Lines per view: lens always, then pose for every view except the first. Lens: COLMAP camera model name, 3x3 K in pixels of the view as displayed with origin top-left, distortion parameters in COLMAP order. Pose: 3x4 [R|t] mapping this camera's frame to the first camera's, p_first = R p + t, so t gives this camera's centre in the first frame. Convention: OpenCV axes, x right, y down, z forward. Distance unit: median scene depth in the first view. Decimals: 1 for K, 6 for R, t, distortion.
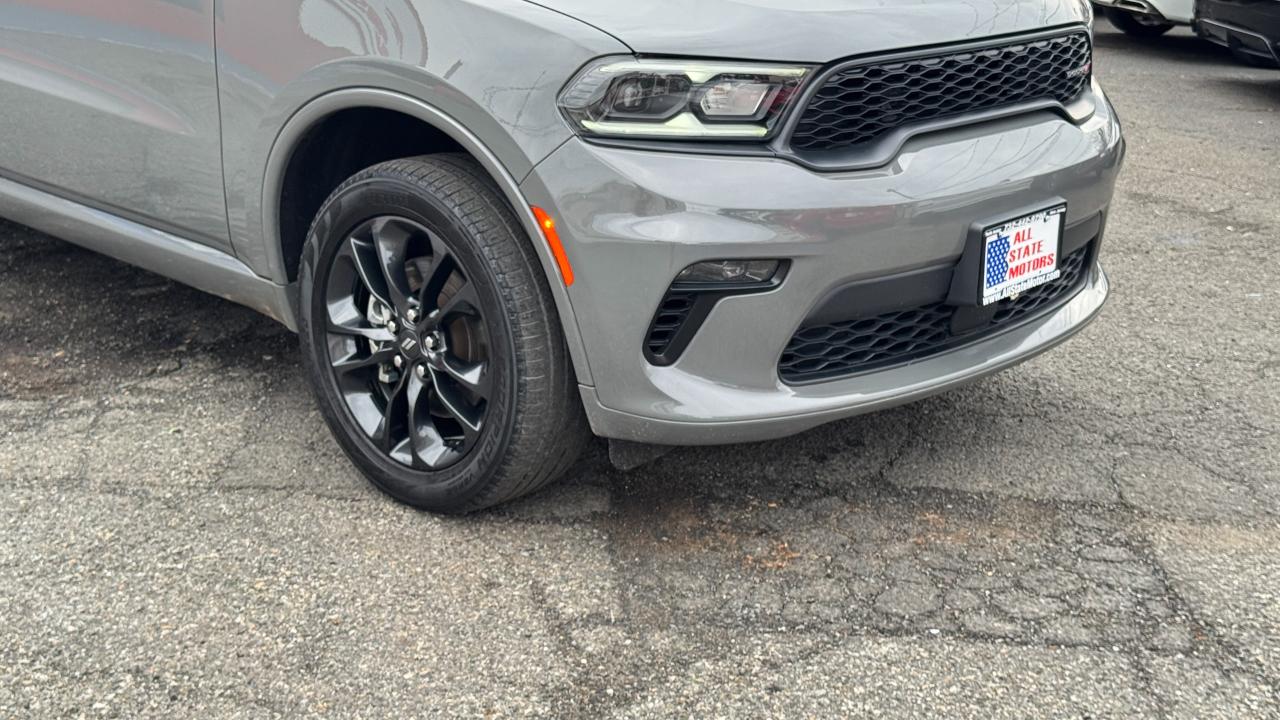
lens RADIAL K [[1789.8, 0, 635.1], [0, 1789.8, 376.3], [0, 0, 1]] dist [0.192738, -0.460332]
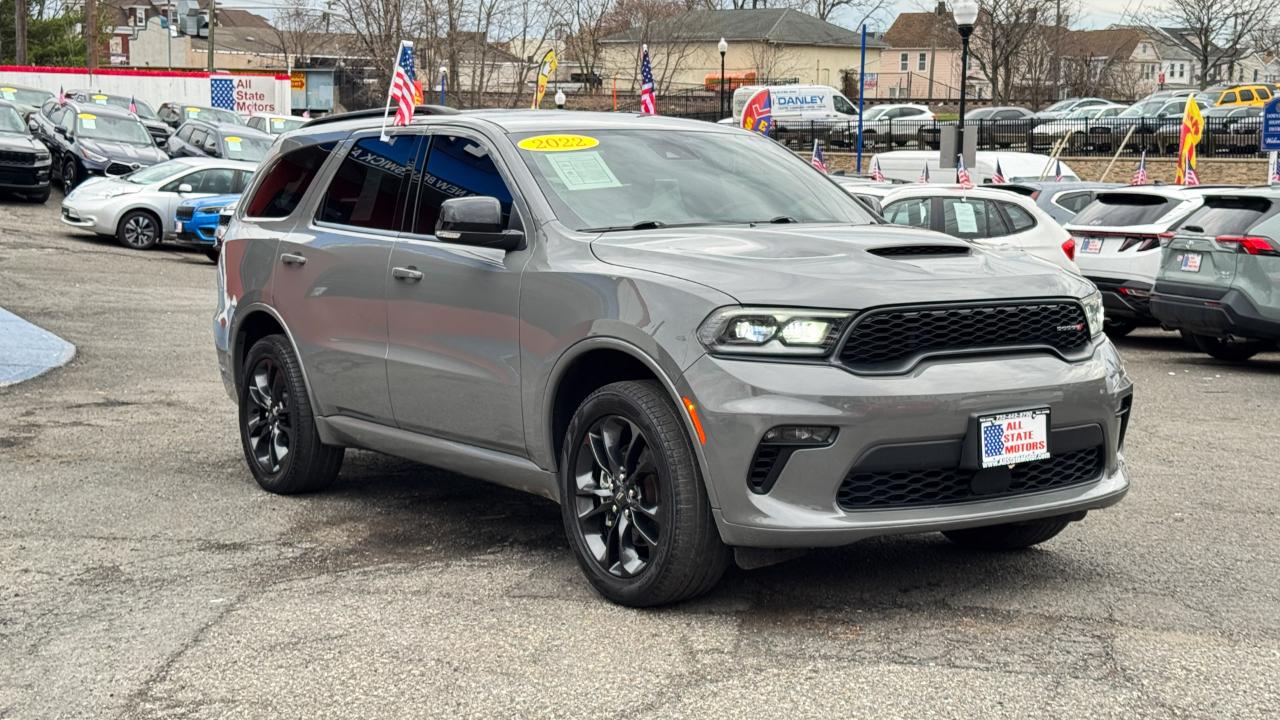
lens RADIAL K [[1707.5, 0, 599.7], [0, 1707.5, 343.6], [0, 0, 1]] dist [0.123936, -0.042106]
pose [[0.970409, -0.019559, -0.240674, 0.228210], [-0.038925, 0.971008, -0.235857, 0.213049], [0.238309, 0.238246, 0.941513, -0.471554]]
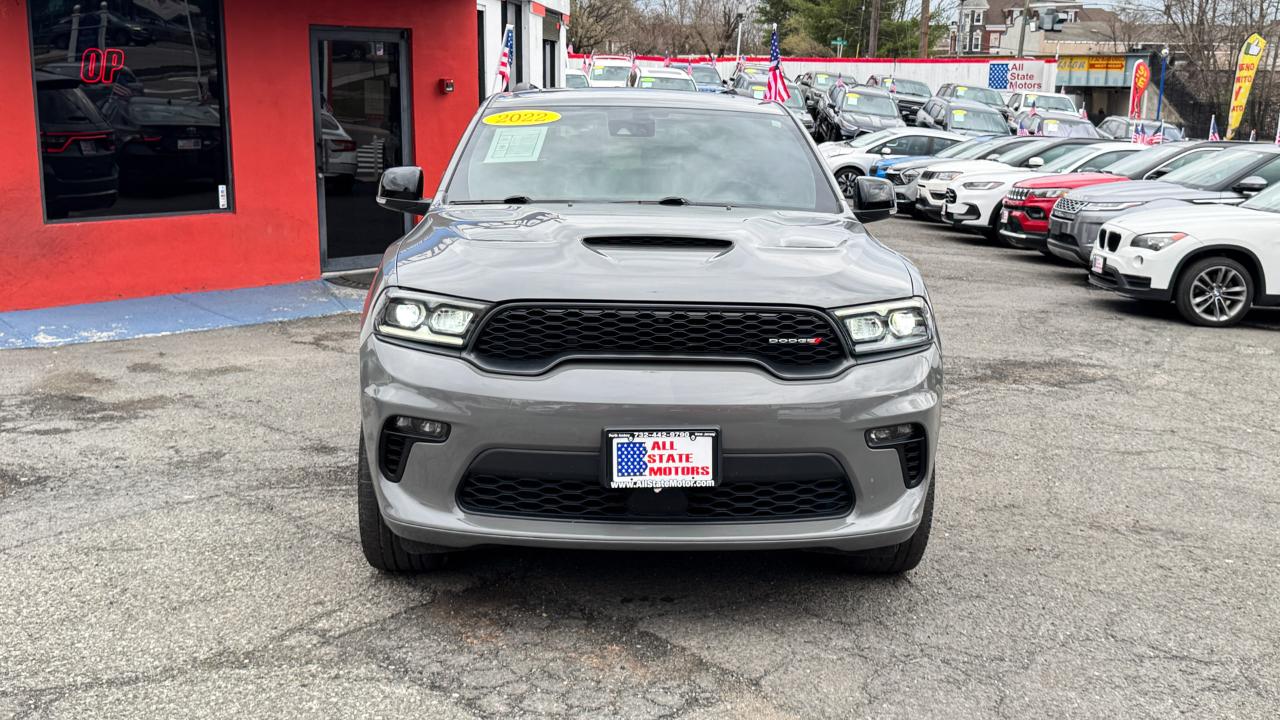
lens RADIAL K [[1271.1, 0, 646.3], [0, 1271.1, 353.7], [0, 0, 1]] dist [0.185995, -0.432147]
pose [[0.719510, 0.088117, -0.688869, 0.866623], [-0.216677, 0.970887, -0.102124, -0.044825], [0.659816, 0.222741, 0.717656, 0.292493]]
